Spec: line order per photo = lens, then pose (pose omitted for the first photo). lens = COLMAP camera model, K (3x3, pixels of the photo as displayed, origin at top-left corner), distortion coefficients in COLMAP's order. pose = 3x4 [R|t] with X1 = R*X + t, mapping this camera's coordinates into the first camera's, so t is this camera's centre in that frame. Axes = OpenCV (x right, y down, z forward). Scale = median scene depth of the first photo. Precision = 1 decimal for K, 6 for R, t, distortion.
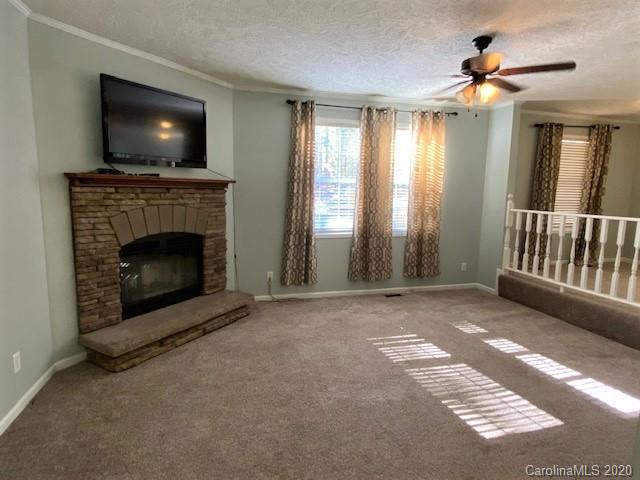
lens RADIAL K [[360.1, 0, 317.2], [0, 360.1, 234.9], [0, 0, 1]] dist [0.070404, -0.085499]
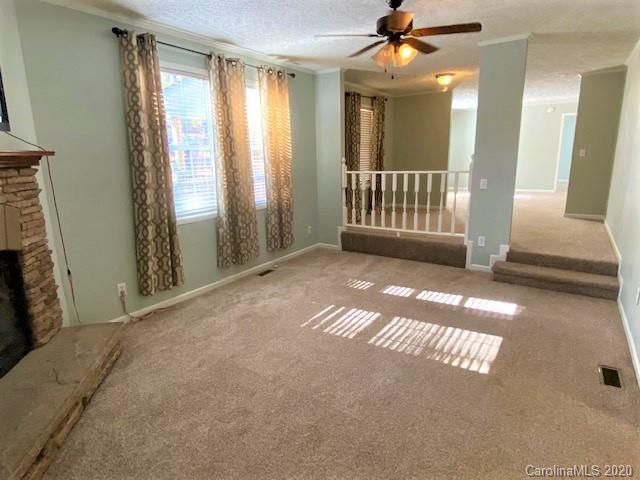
lens RADIAL K [[360.1, 0, 317.2], [0, 360.1, 234.9], [0, 0, 1]] dist [0.070404, -0.085499]
pose [[0.765808, -0.174403, 0.618969, -0.268242], [0.120902, 0.984405, 0.127786, -0.033982], [-0.631602, -0.023025, 0.774951, 0.223193]]
